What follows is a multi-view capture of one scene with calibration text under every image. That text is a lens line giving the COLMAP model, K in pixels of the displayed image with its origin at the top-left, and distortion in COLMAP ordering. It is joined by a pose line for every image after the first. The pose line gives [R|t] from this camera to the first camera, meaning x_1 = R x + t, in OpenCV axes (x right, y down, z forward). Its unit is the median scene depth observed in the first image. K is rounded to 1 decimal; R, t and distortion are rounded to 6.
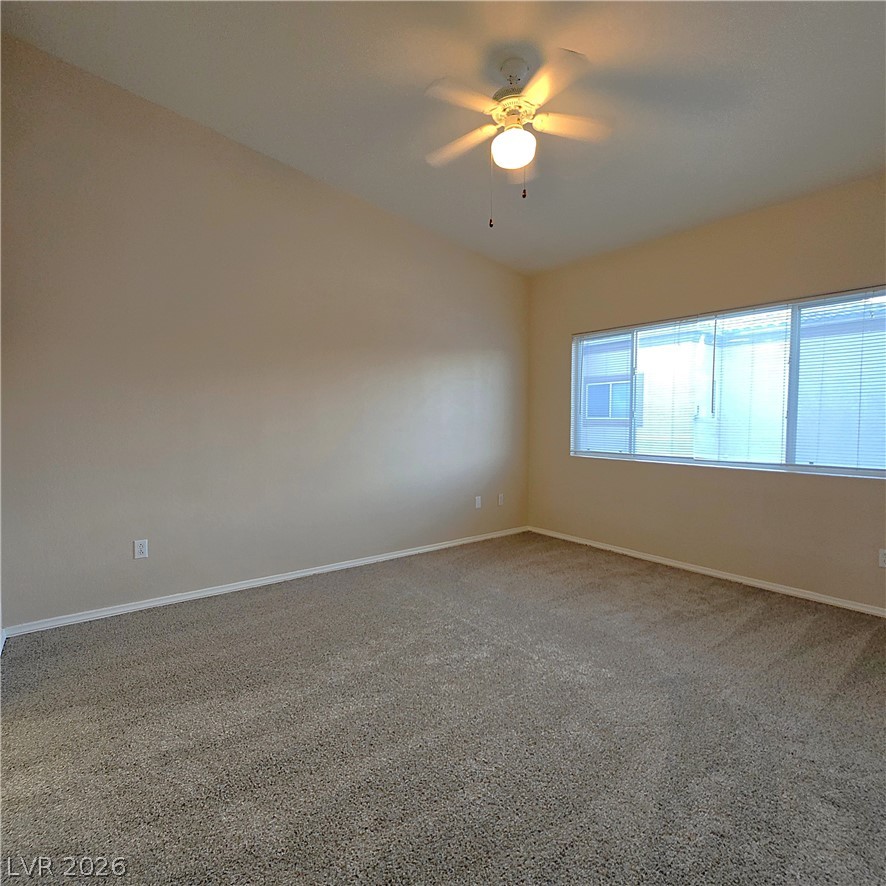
lens RADIAL K [[495.8, 0, 436.9], [0, 495.8, 446.4], [0, 0, 1]] dist [-0.004981, 0.000770]
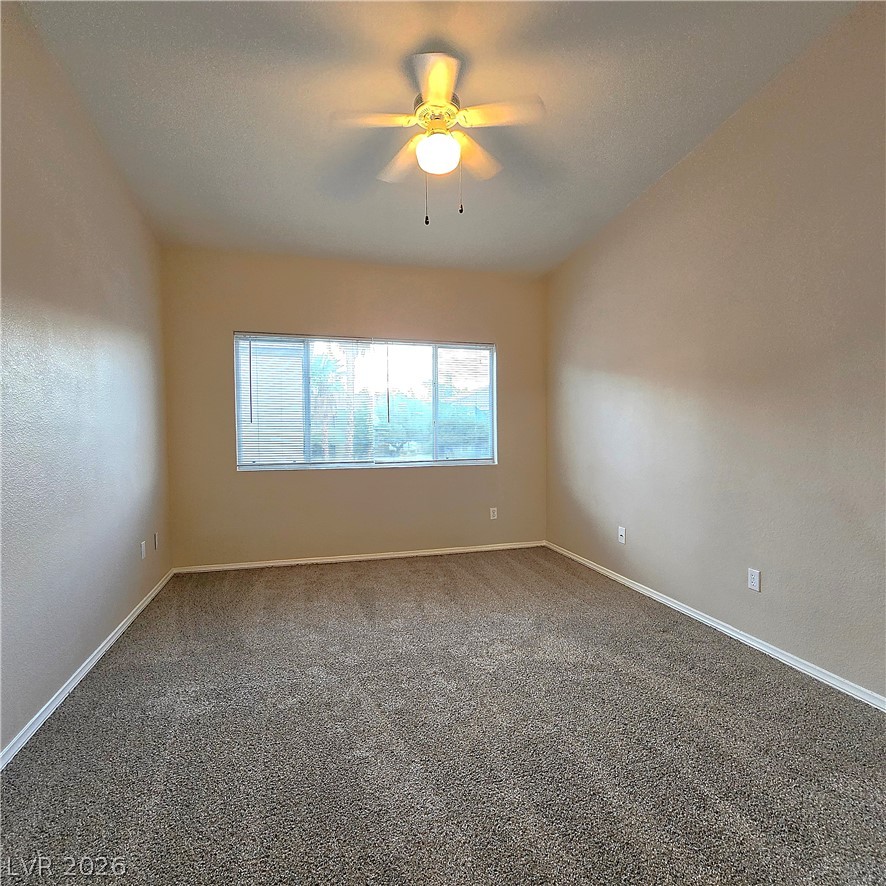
lens RADIAL K [[495.8, 0, 436.9], [0, 495.8, 446.4], [0, 0, 1]] dist [-0.004981, 0.000770]
pose [[0.358834, -0.044900, 0.932321, -0.562517], [0.052995, 0.998211, 0.027676, -0.040490], [-0.931896, 0.039477, 0.360572, 0.492143]]
